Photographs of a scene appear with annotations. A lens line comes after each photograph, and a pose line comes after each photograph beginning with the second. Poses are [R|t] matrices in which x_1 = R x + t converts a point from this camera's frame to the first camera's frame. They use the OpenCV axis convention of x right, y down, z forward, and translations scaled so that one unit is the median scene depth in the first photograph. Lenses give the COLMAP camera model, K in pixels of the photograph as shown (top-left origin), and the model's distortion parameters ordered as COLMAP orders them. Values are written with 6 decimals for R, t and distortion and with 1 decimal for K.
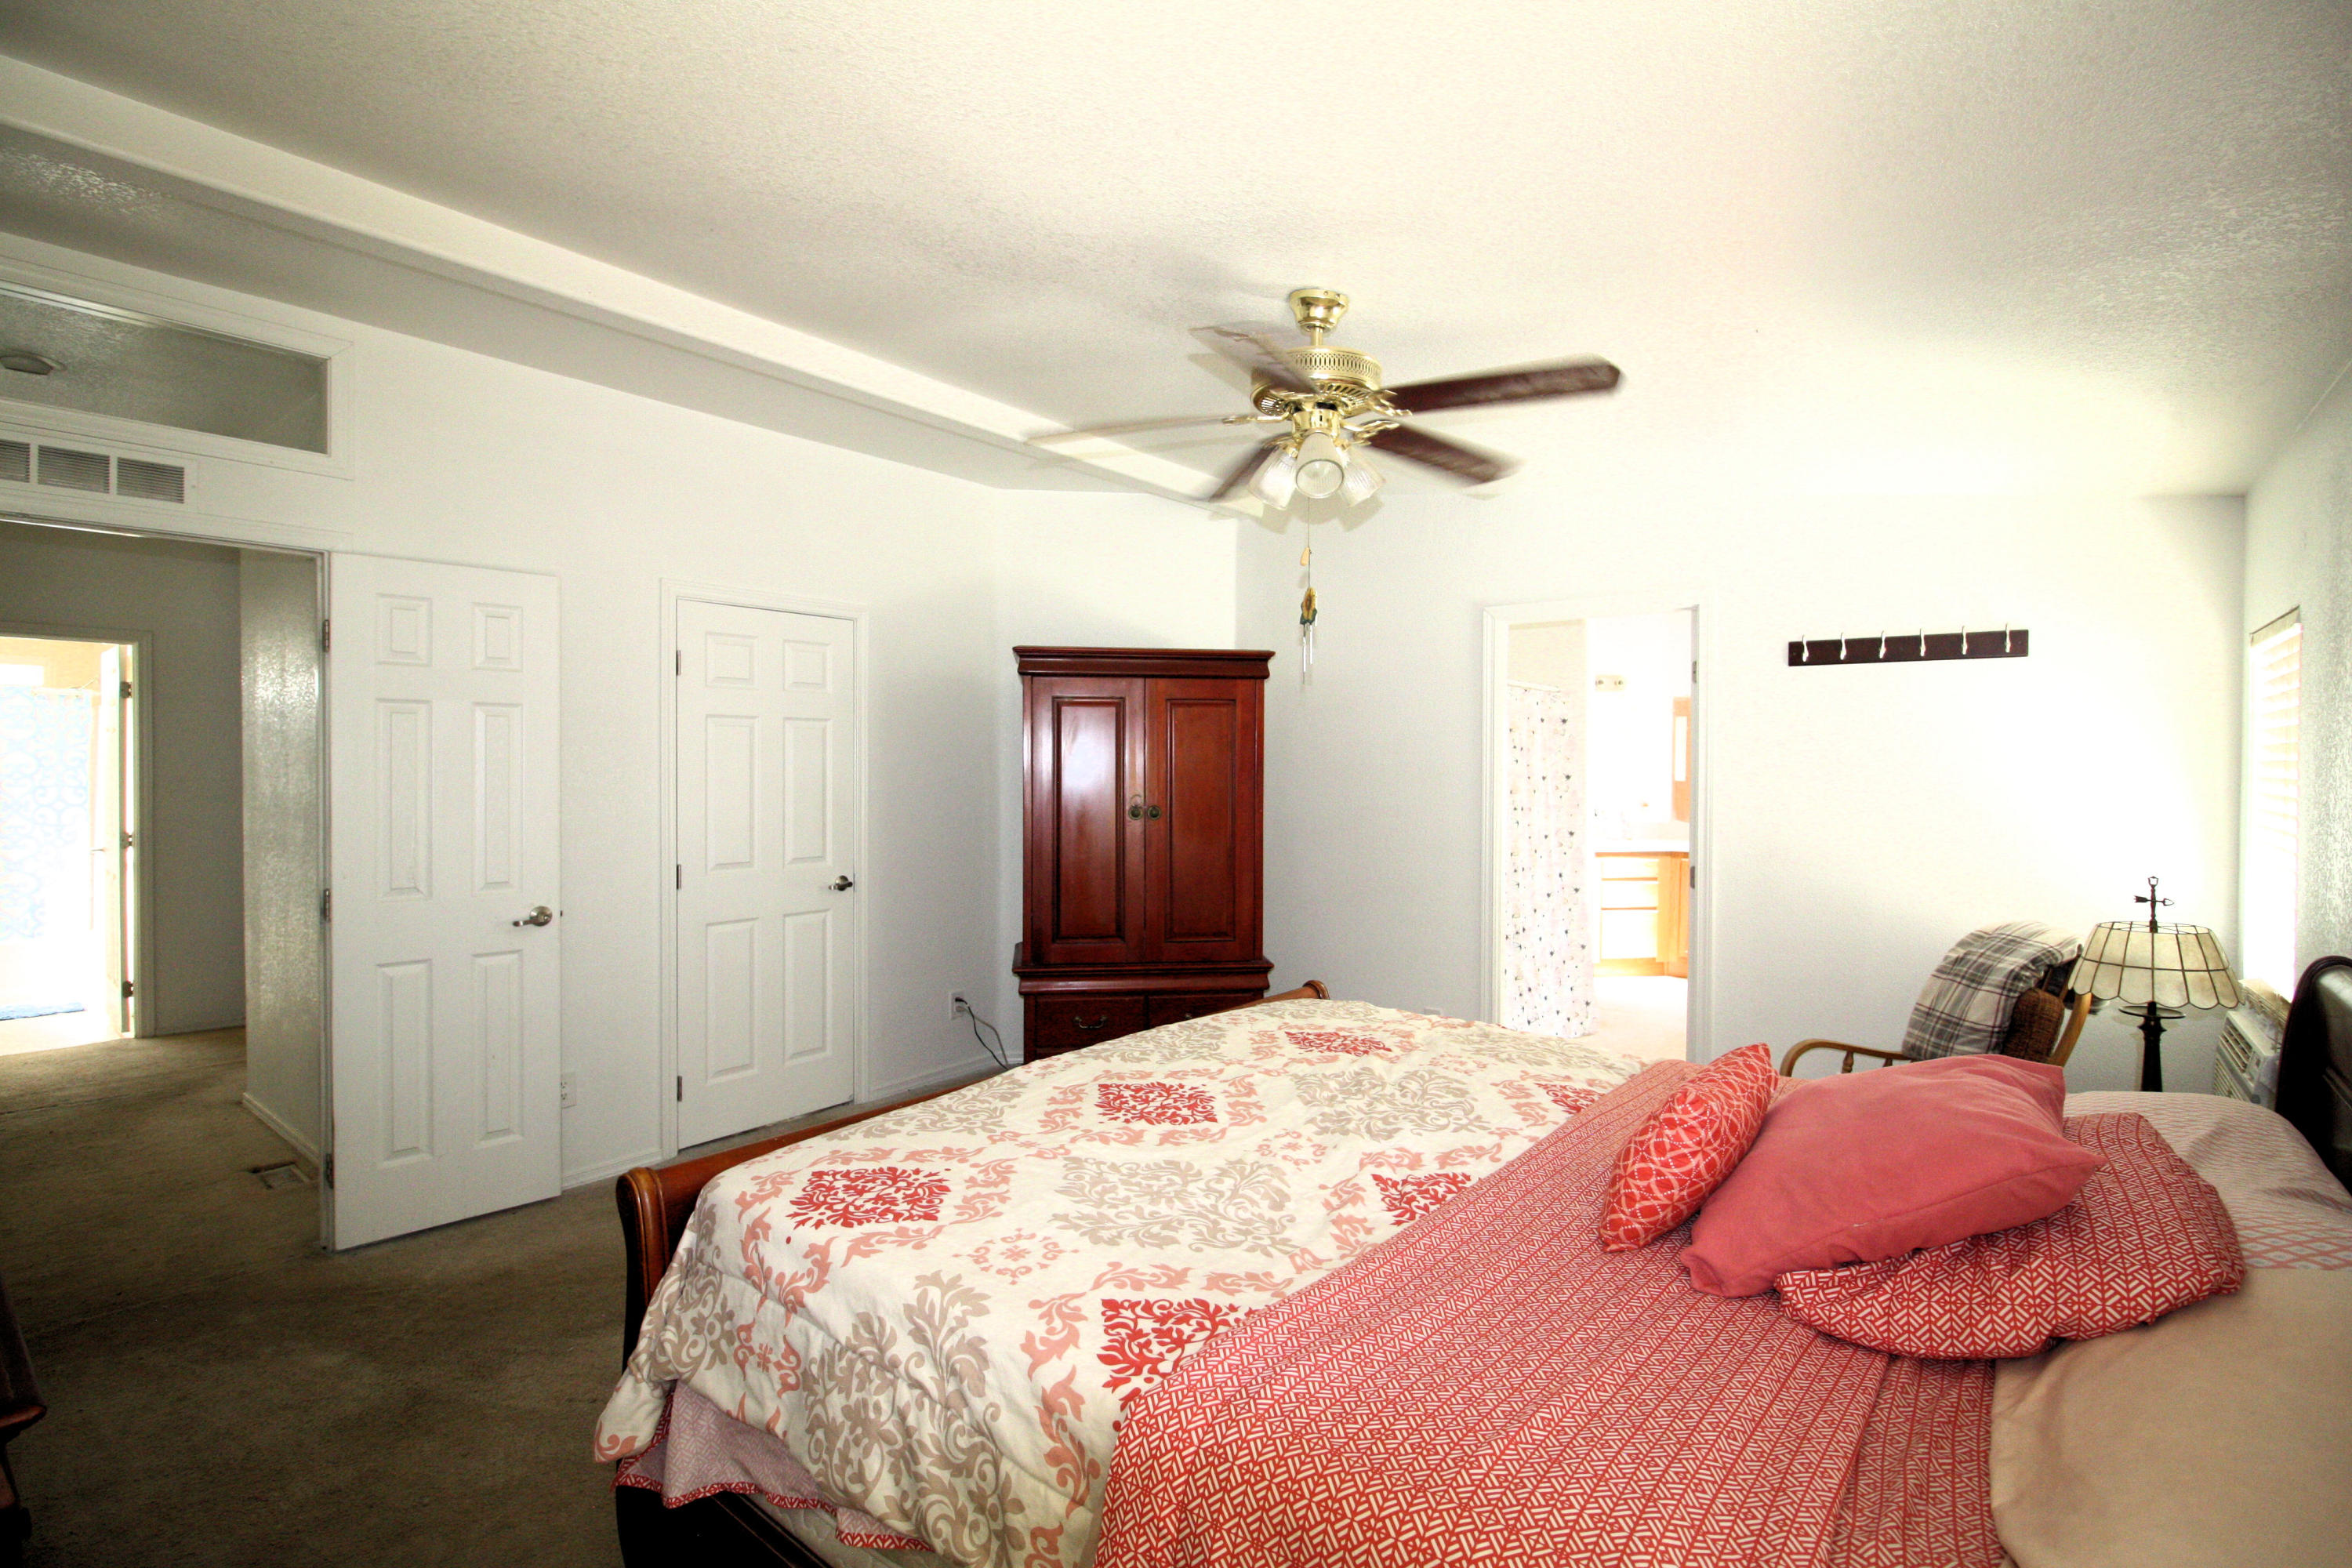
lens RADIAL K [[1099.7, 0, 1183.2], [0, 1099.7, 771.0], [0, 0, 1]] dist [0.003266, -0.011007]
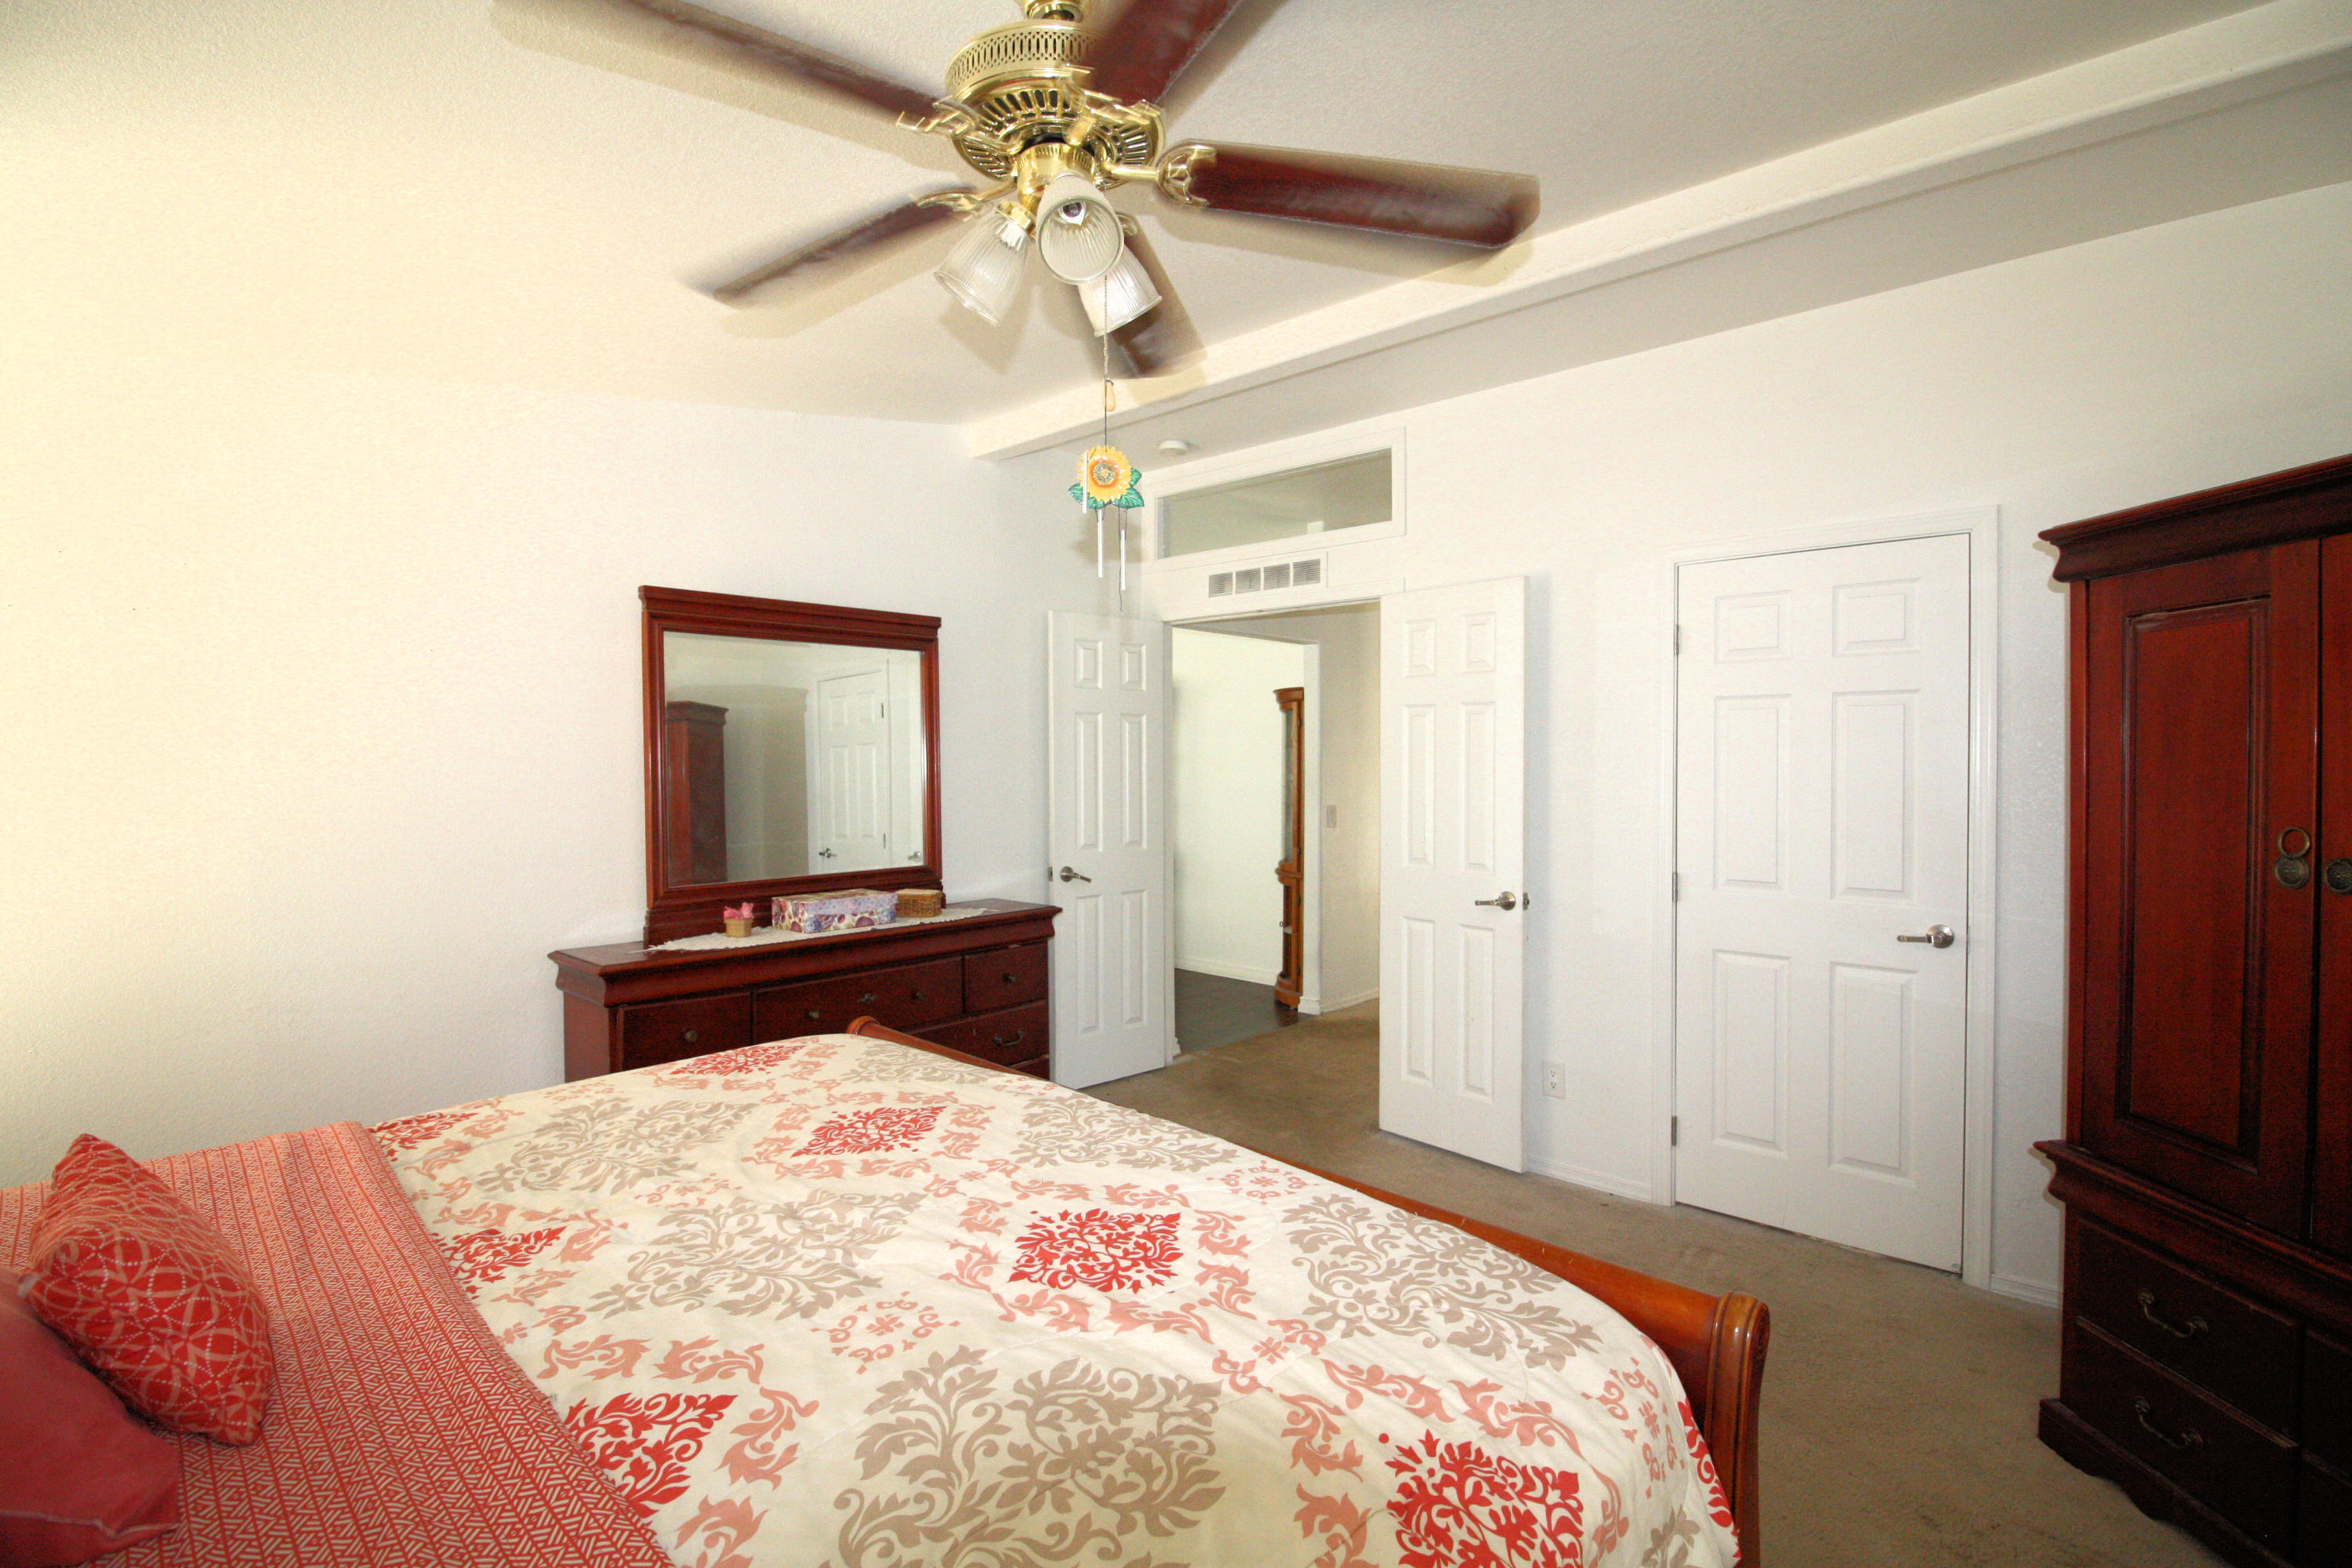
lens RADIAL K [[1099.7, 0, 1183.2], [0, 1099.7, 771.0], [0, 0, 1]] dist [0.003266, -0.011007]
pose [[-0.091298, 0.008334, -0.995789, 0.673307], [-0.006400, 0.999939, 0.008956, -0.000451], [0.995803, 0.007191, -0.091239, 1.065632]]
